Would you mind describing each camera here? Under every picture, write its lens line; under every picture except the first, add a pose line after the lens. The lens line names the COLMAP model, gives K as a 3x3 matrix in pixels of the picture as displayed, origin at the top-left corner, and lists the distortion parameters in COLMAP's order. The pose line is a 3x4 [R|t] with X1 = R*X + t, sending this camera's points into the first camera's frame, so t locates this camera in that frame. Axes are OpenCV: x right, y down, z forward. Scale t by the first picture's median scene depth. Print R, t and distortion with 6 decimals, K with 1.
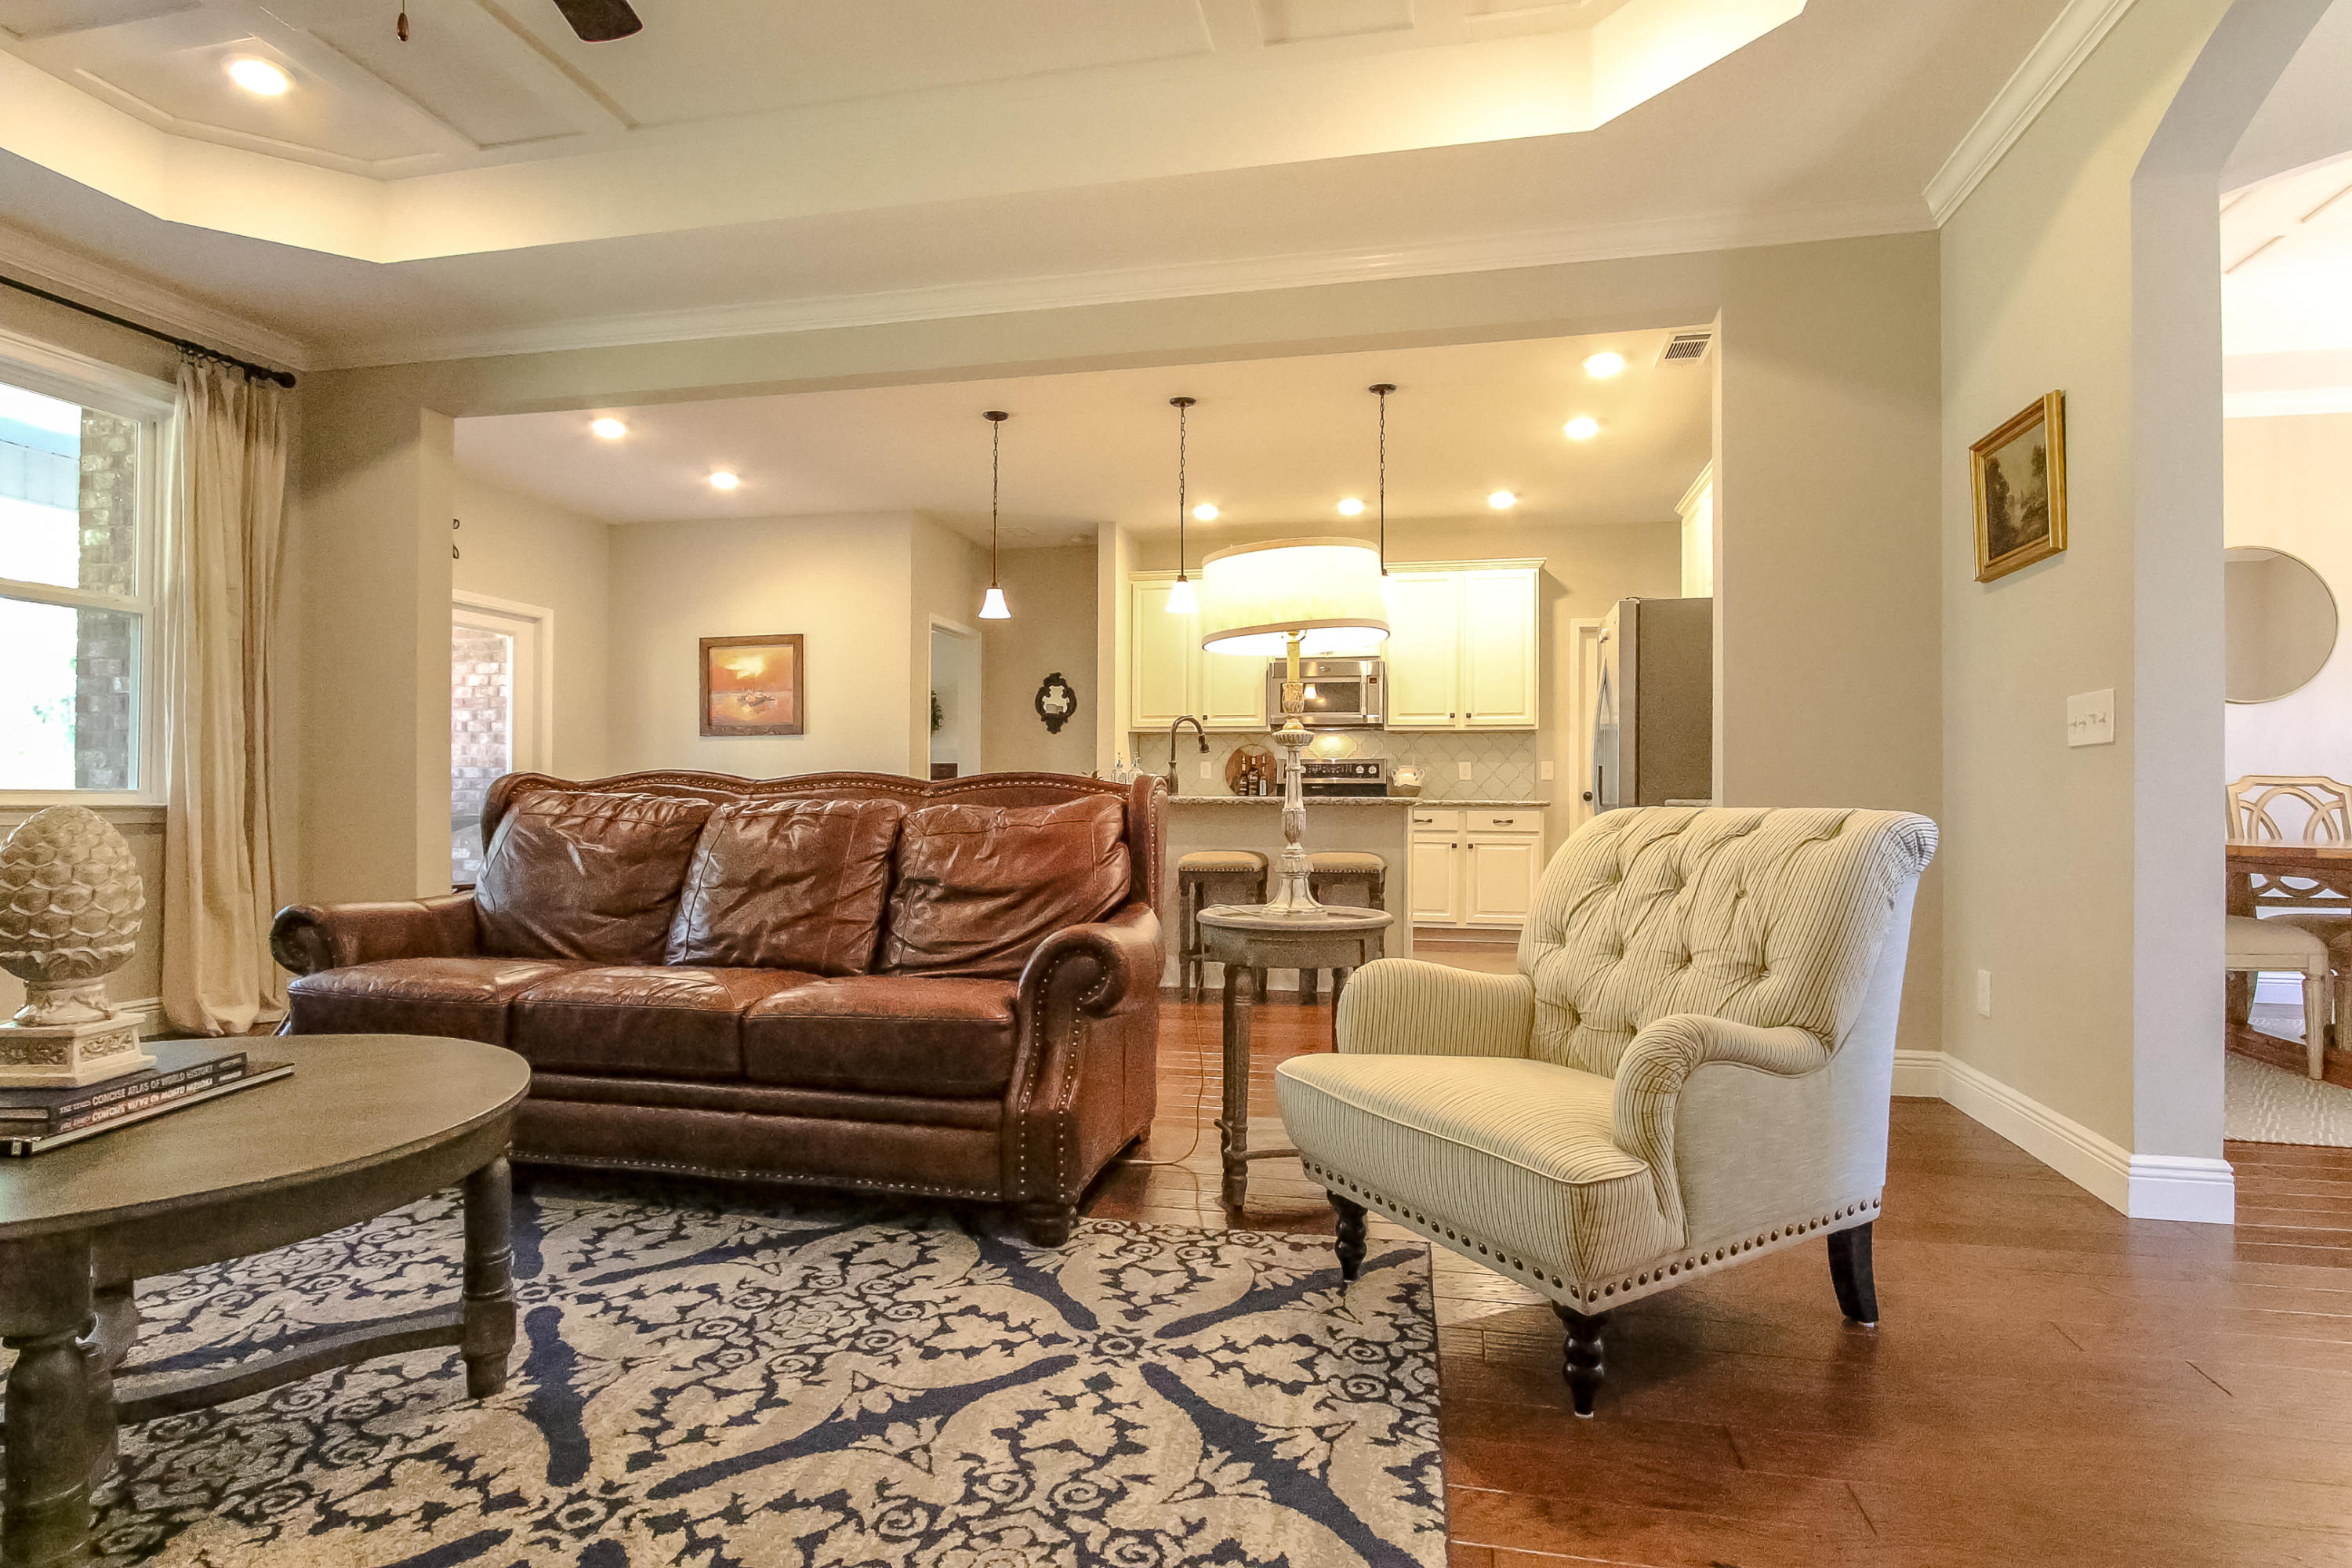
lens RADIAL K [[1228.5, 0, 1176.0], [0, 1228.5, 794.3], [0, 0, 1]] dist [-0.018538, 0.003933]
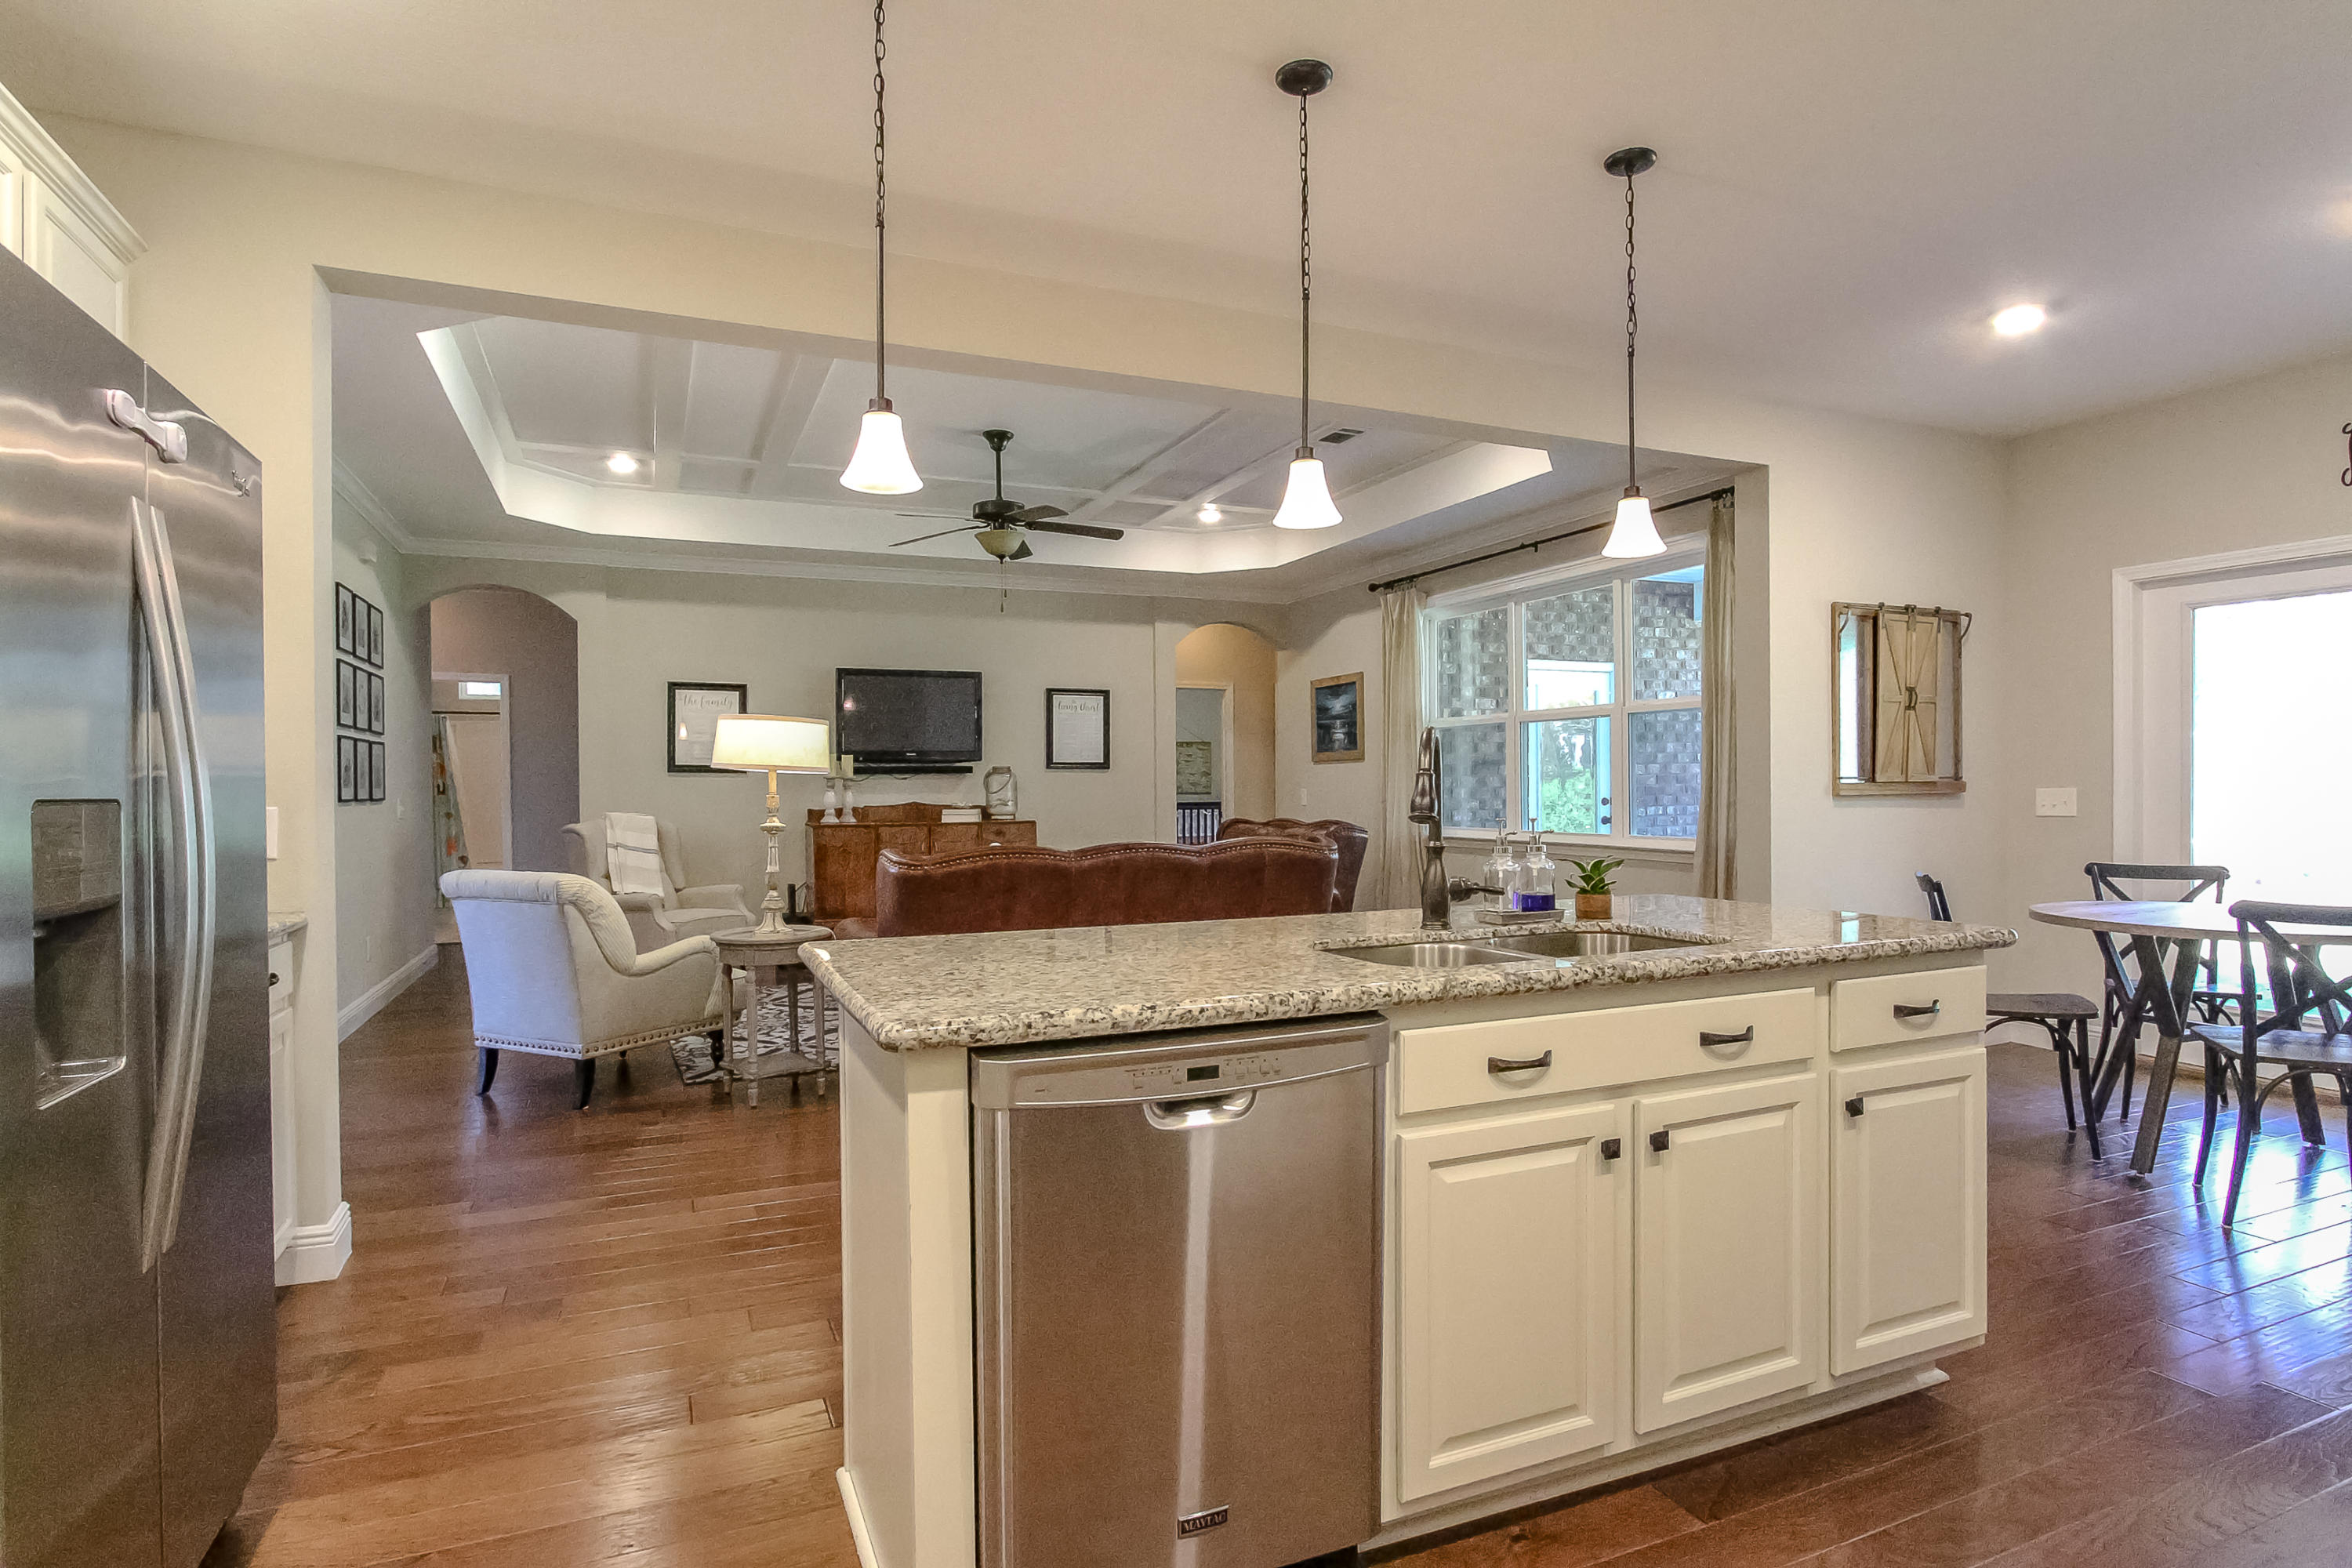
lens RADIAL K [[1233.1, 0, 1176.2], [0, 1233.1, 789.7], [0, 0, 1]] dist [-0.019456, -0.000026]
pose [[-0.801500, 0.003095, -0.597986, 0.607996], [0.005851, 0.999979, -0.002667, -0.082243], [0.597966, -0.005636, -0.801502, 2.446676]]
